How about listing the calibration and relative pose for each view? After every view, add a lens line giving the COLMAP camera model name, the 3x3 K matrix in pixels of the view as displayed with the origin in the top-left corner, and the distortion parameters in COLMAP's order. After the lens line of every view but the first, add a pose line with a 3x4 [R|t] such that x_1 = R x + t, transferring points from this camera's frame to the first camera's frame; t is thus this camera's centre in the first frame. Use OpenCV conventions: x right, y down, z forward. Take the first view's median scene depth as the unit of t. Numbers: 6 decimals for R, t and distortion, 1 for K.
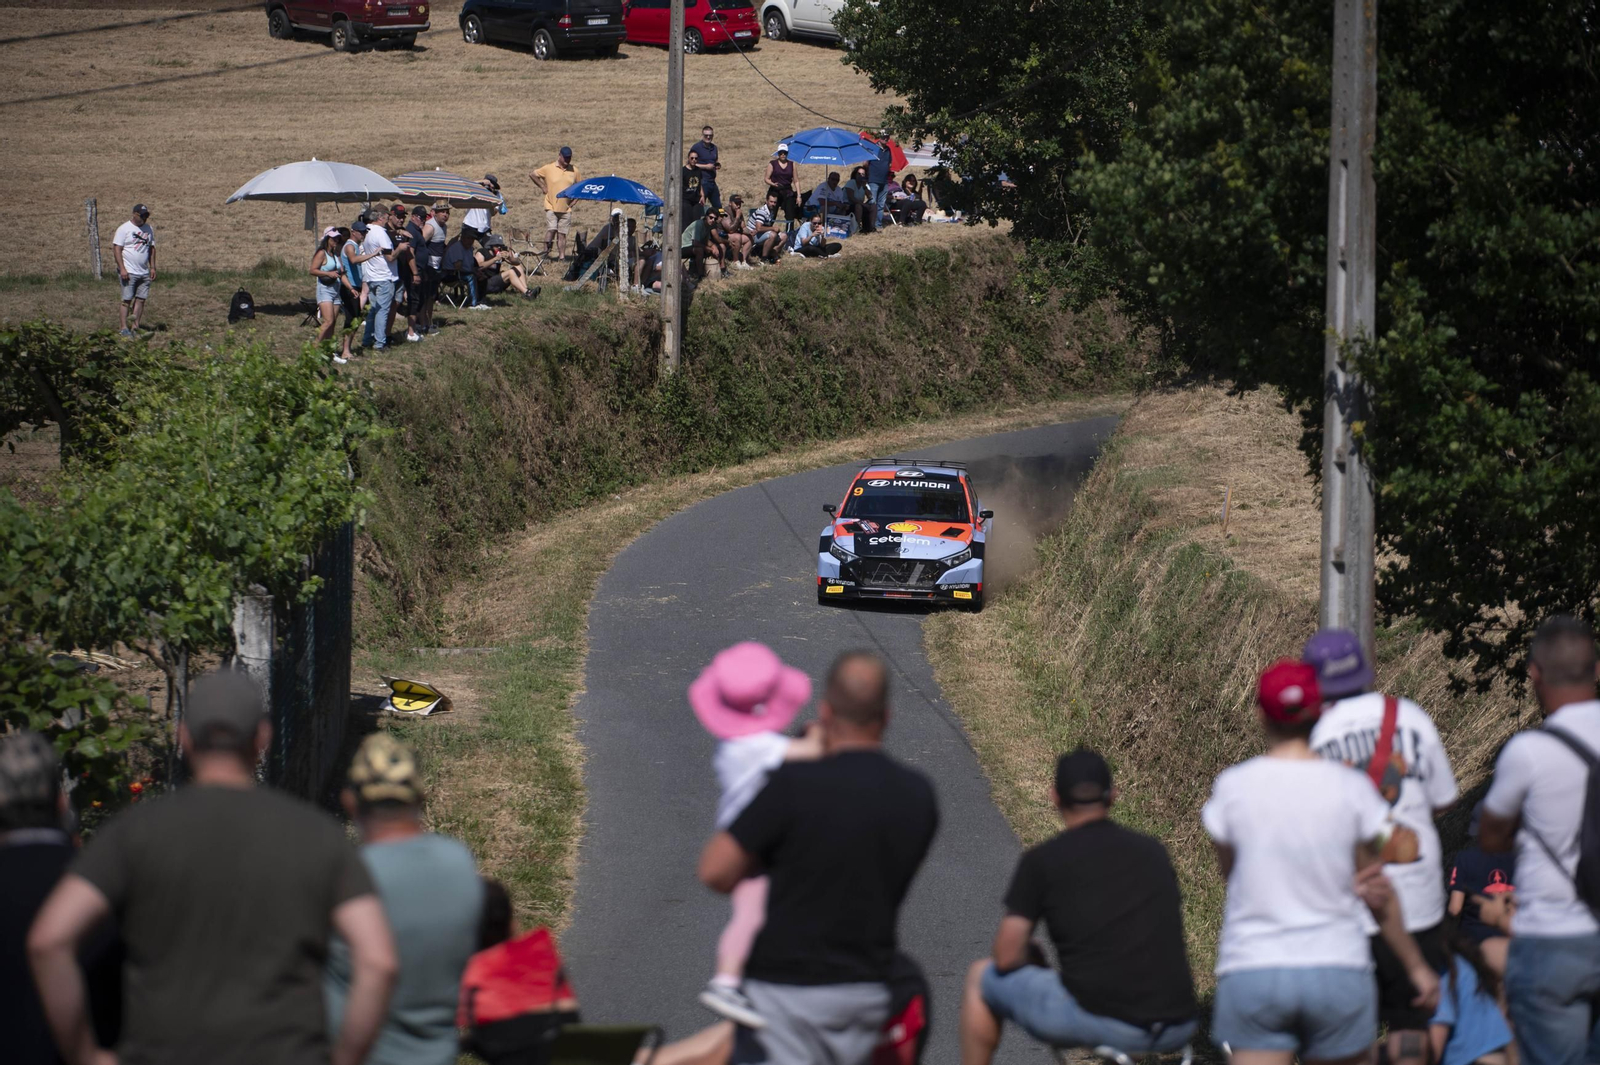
lens RADIAL K [[5901.9, 0, 744.4], [0, 5901.9, 610.7], [0, 0, 1]] dist [0.561195, 0.000000]
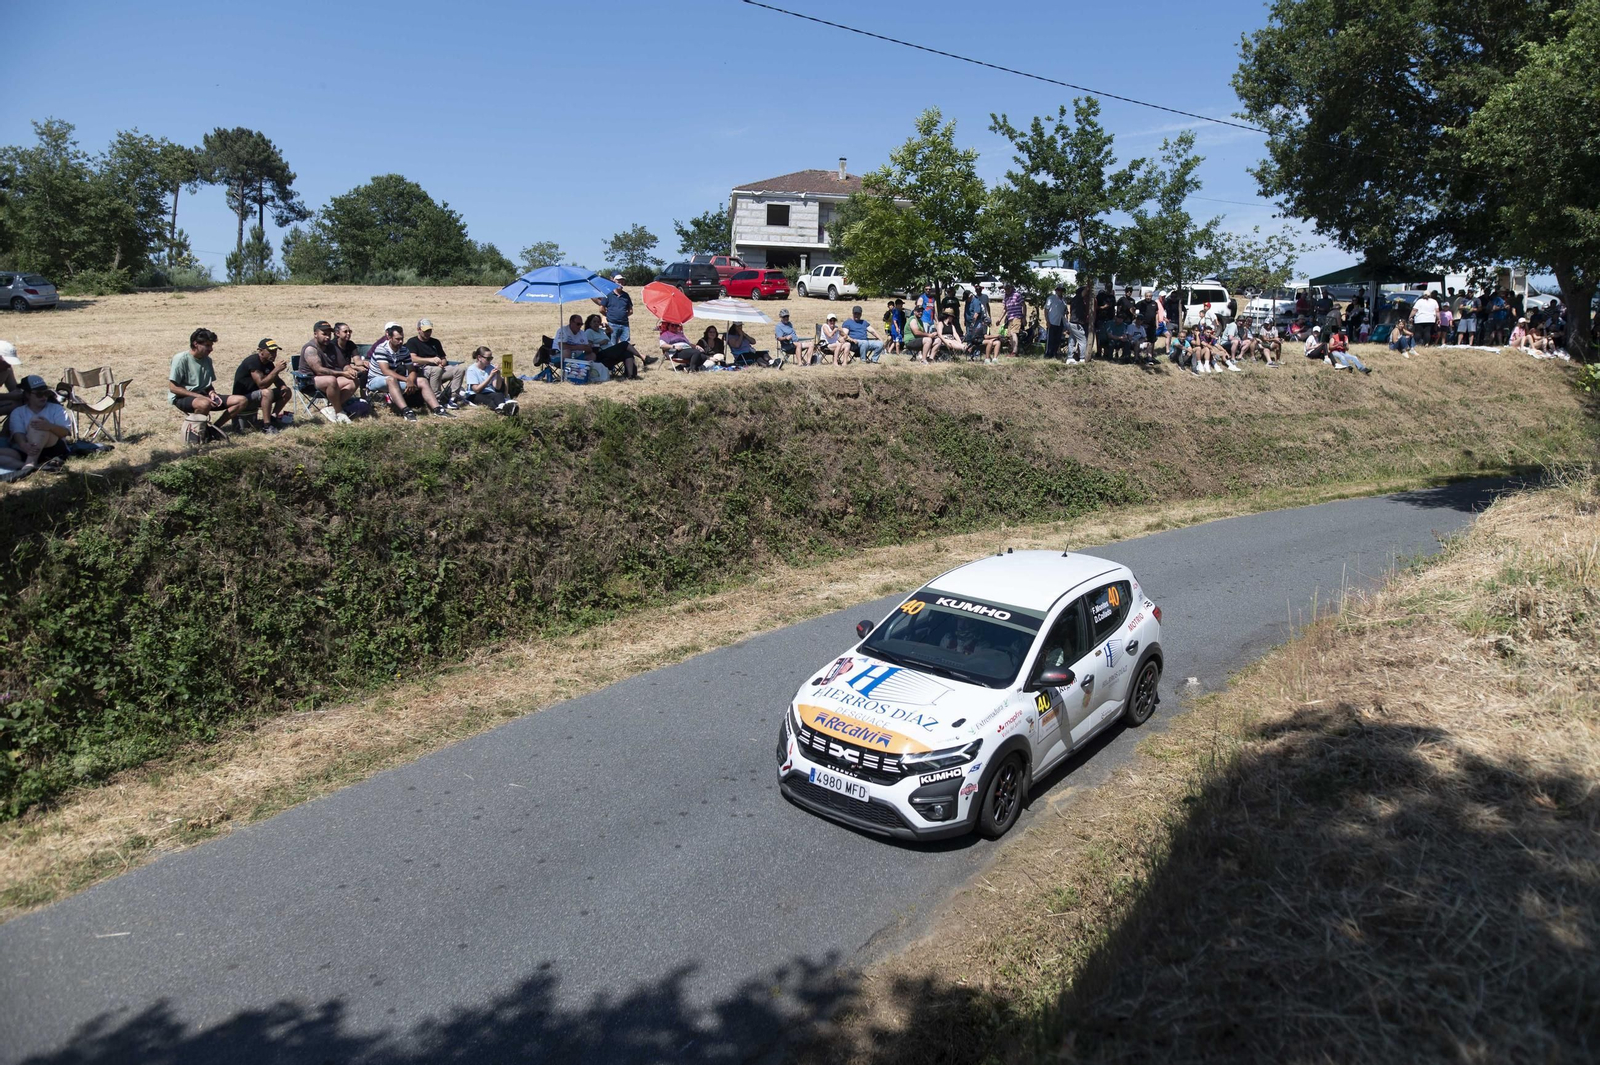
lens RADIAL K [[1116.6, 0, 812.2], [0, 1116.6, 562.8], [0, 0, 1]] dist [-0.055523, 0.052770]
pose [[0.995355, 0.024856, -0.093012, 0.078478], [-0.016234, 0.995597, 0.092326, -0.057574], [0.094897, -0.090387, 0.991375, 0.920415]]
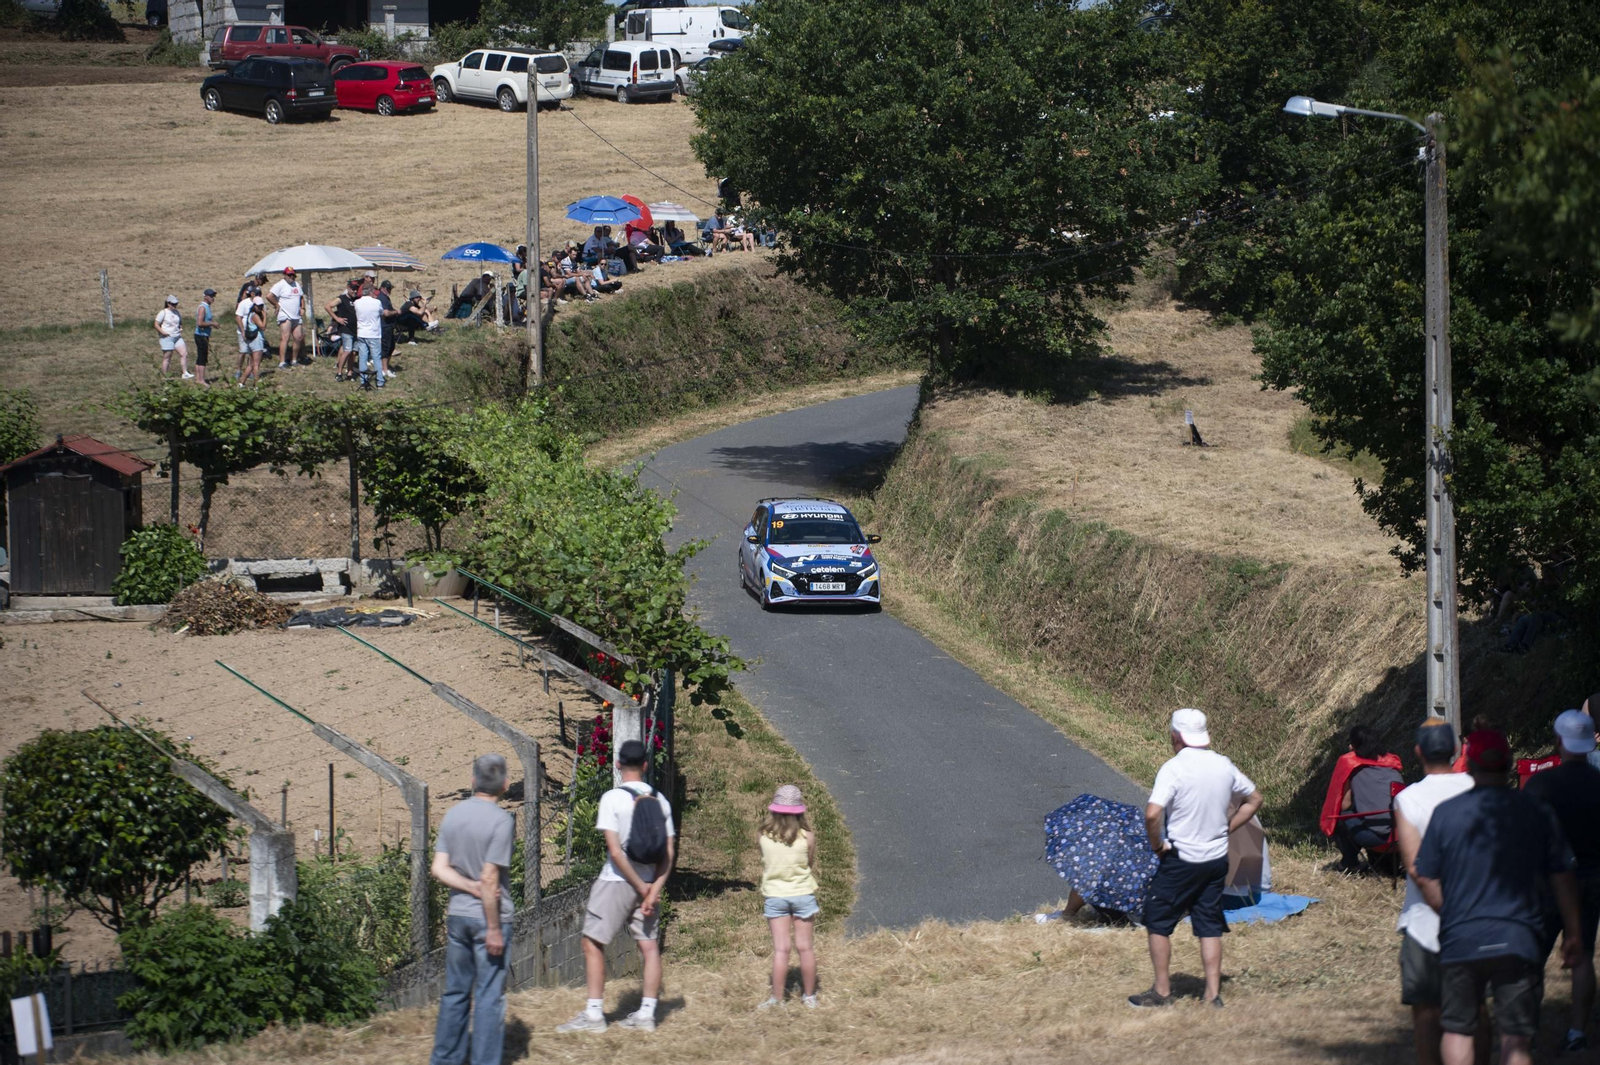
lens RADIAL K [[5235.8, 0, 795.8], [0, 5235.8, 542.7], [0, 0, 1]] dist [0.372124, 0.000000]
pose [[0.990550, -0.033306, 0.133044, -0.117408], [0.032560, 0.999440, 0.007779, -0.010745], [-0.133228, -0.003373, 0.991080, -0.228055]]
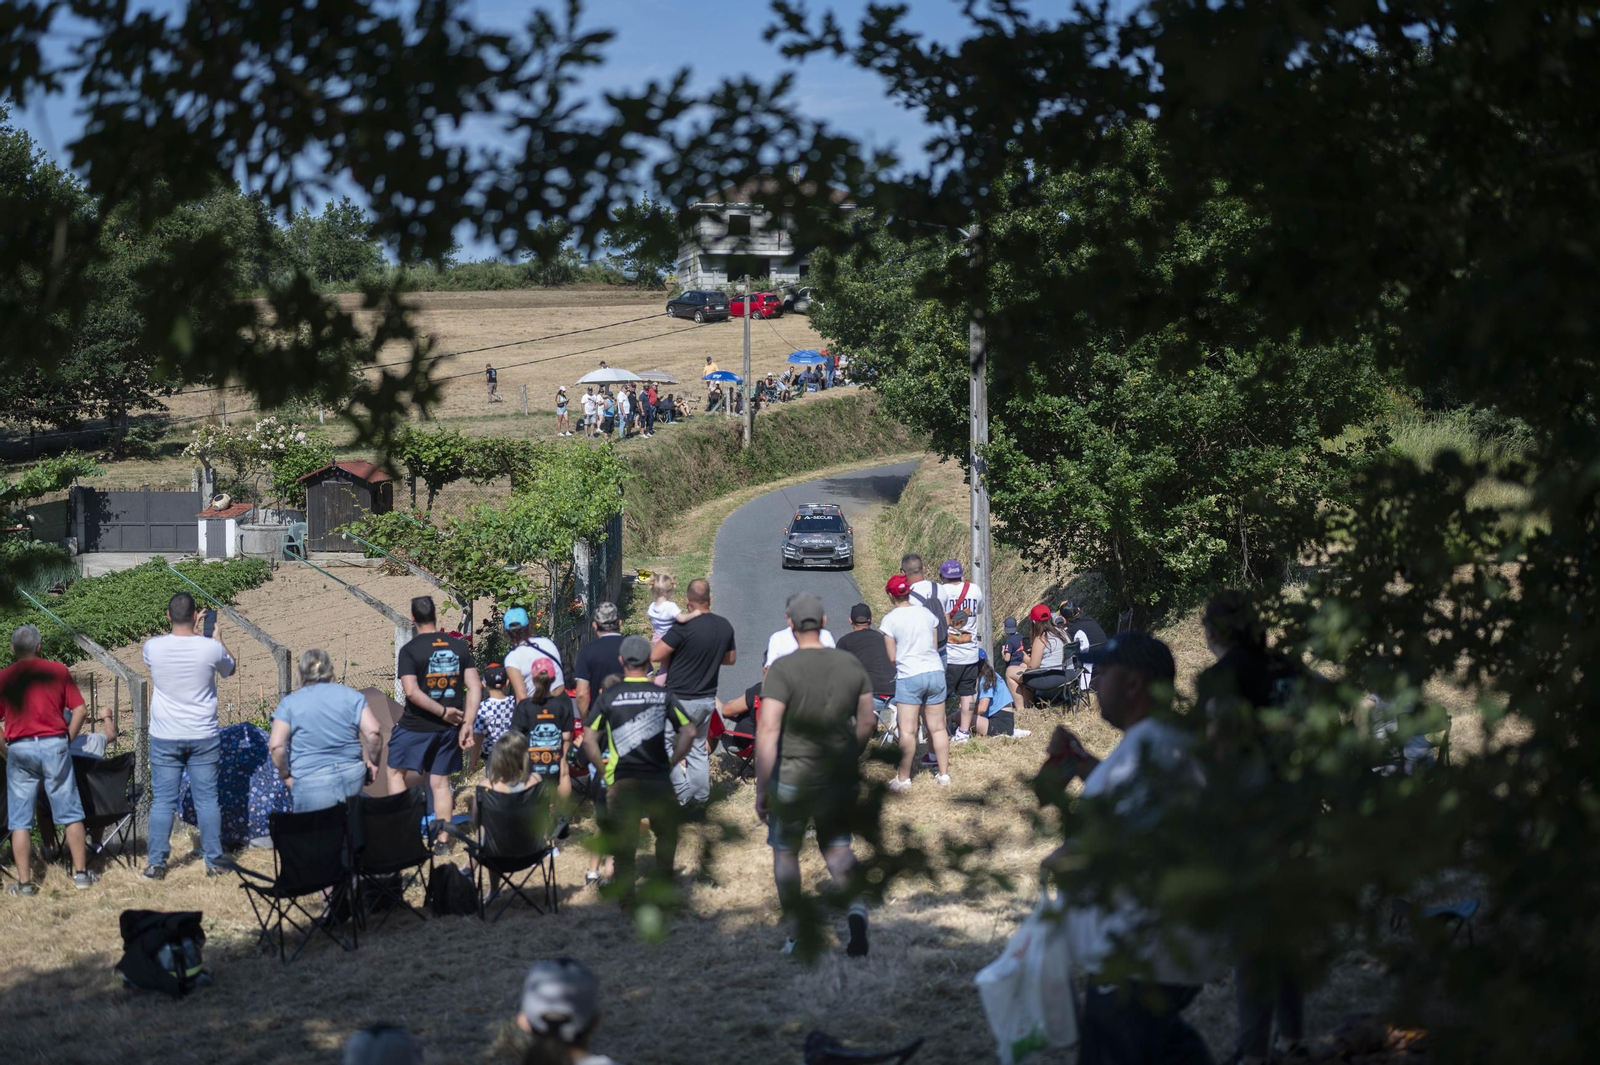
lens RADIAL K [[2353.0, 0, 799.3], [0, 2353.0, 535.5], [0, 0, 1]] dist [0.005520, 0.000000]
pose [[0.999811, -0.018927, 0.004328, 0.005123], [0.018921, 0.999820, 0.001389, -0.002430], [-0.004354, -0.001307, 0.999990, -0.027612]]
